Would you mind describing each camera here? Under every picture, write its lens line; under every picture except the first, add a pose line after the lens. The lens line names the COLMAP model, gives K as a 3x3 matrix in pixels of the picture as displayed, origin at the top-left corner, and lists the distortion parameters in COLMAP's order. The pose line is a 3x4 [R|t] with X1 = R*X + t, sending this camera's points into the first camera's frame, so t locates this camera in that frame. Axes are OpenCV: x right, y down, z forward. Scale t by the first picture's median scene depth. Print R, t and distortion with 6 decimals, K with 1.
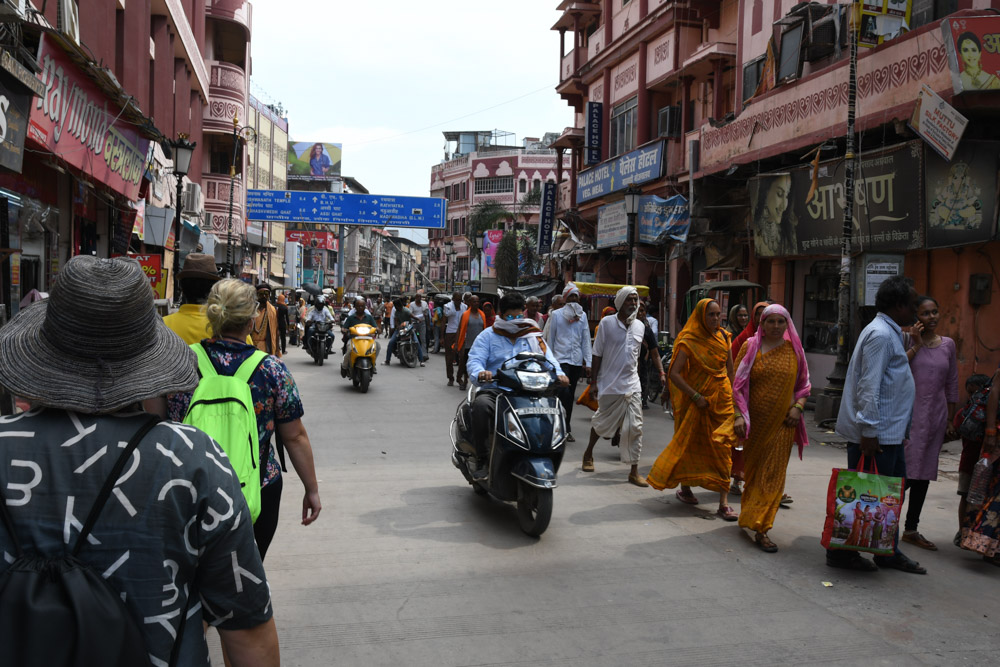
lens RADIAL K [[894.8, 0, 500.0], [0, 894.8, 333.5], [0, 0, 1]] dist [-0.053153, 0.092644]
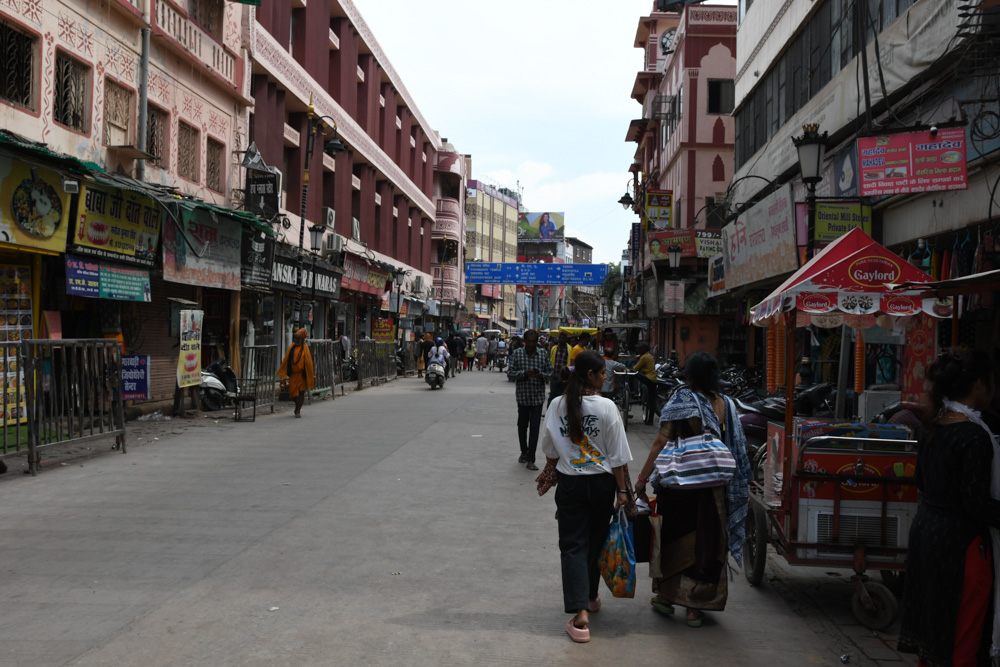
lens RADIAL K [[853.8, 0, 496.4], [0, 853.8, 321.2], [0, 0, 1]] dist [-0.046281, 0.005207]
pose [[0.955407, -0.012808, -0.295015, 0.118715], [-0.003595, 0.998480, -0.054993, 0.008138], [0.295271, 0.053601, 0.953909, -0.230142]]
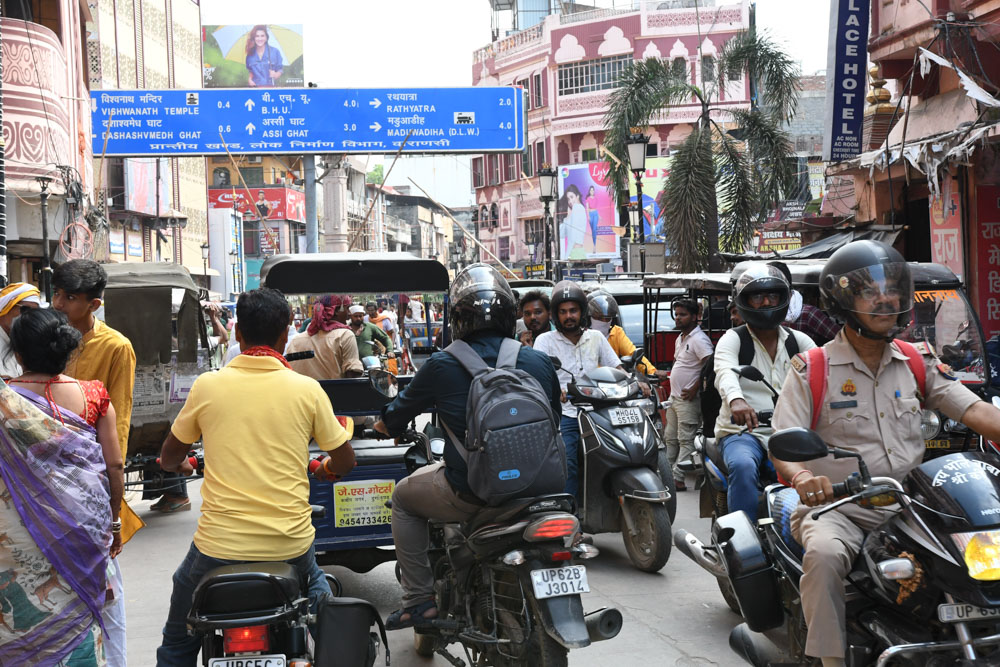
lens RADIAL K [[1466.0, 0, 500.0], [0, 1466.0, 333.5], [0, 0, 1]] dist [0.103497, 0.158324]
pose [[0.996861, -0.057127, -0.054818, -0.027078], [0.056377, 0.998295, -0.015137, -0.006216], [0.055590, 0.011999, 0.998382, 0.158483]]
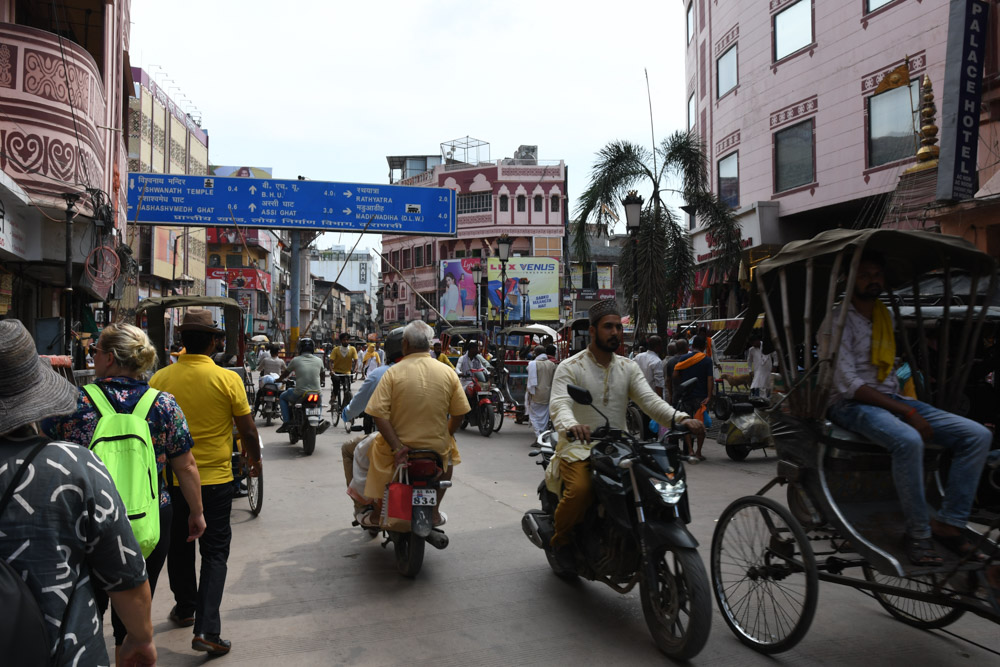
lens RADIAL K [[814.6, 0, 500.0], [0, 814.6, 333.5], [0, 0, 1]] dist [-0.075536, 0.063423]
pose [[0.993402, -0.024285, 0.112080, -0.071393], [0.030007, 0.998316, -0.049650, -0.010620], [-0.110685, 0.052686, 0.992458, 0.298305]]
